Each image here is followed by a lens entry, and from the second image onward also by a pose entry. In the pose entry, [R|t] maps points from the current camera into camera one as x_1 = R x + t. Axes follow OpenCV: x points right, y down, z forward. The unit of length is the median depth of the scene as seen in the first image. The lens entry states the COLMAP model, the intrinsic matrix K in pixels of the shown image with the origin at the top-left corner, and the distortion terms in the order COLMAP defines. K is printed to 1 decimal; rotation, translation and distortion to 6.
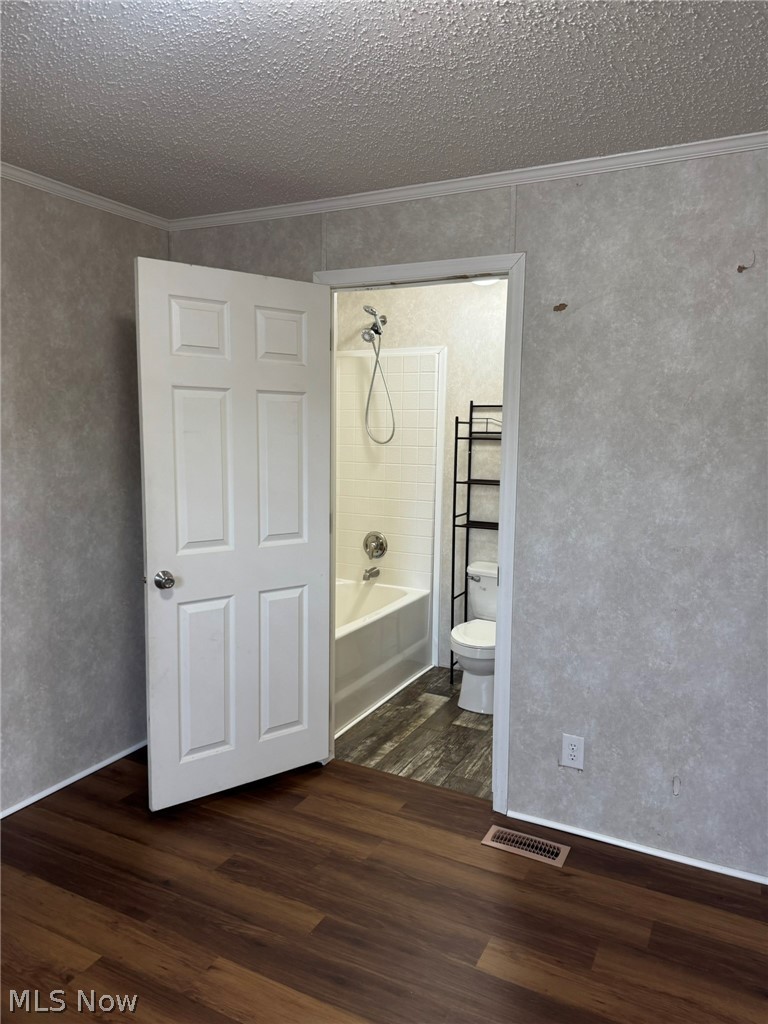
lens RADIAL K [[721.1, 0, 391.6], [0, 721.1, 518.2], [0, 0, 1]] dist [0.040269, -0.053036]
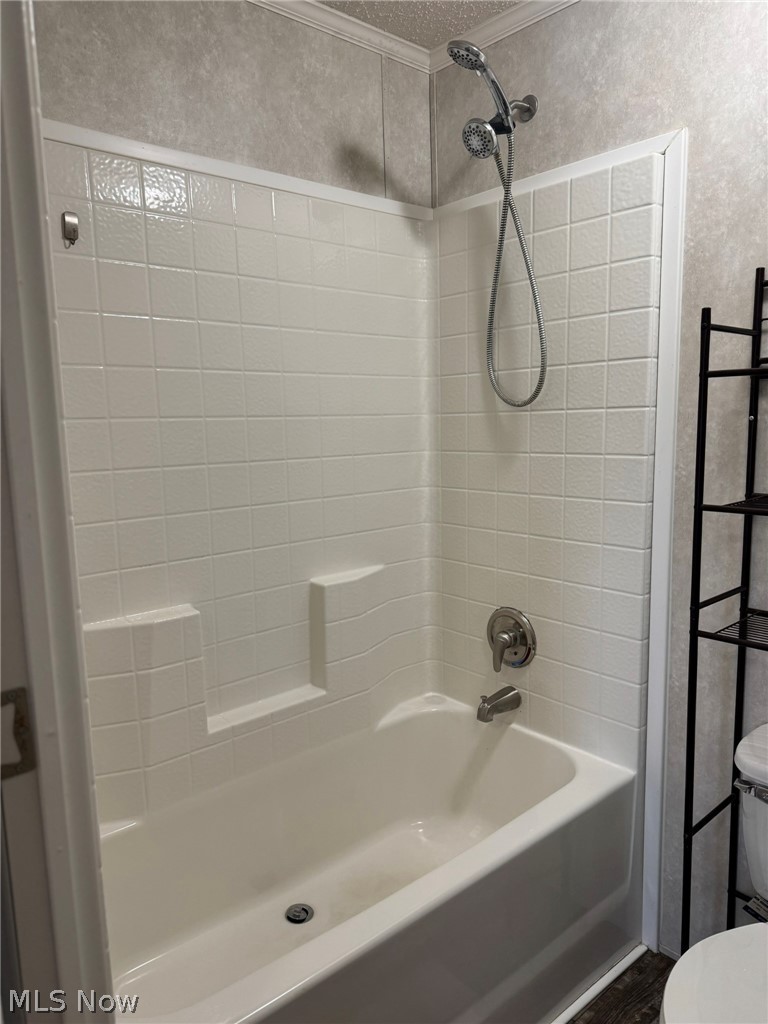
lens RADIAL K [[721.1, 0, 384.0], [0, 721.1, 512.0], [0, 0, 1]] dist [0.033894, -0.055729]
pose [[0.924302, 0.017053, -0.381282, 0.077085], [-0.010965, 0.999775, 0.018135, -0.049320], [0.381505, -0.012581, 0.924281, 0.598449]]
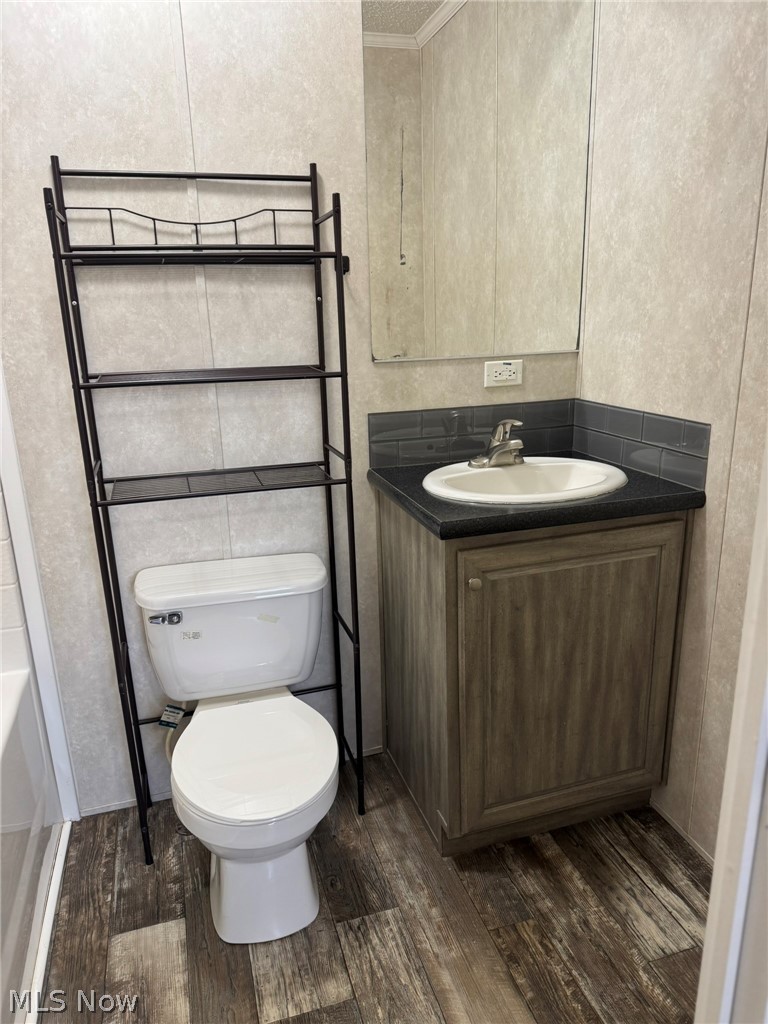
lens RADIAL K [[721.1, 0, 384.0], [0, 721.1, 512.0], [0, 0, 1]] dist [0.033894, -0.055729]
pose [[0.716926, -0.231445, 0.657610, -0.050207], [0.121269, 0.970305, 0.209290, -0.044386], [-0.686521, -0.070297, 0.723704, 0.600663]]
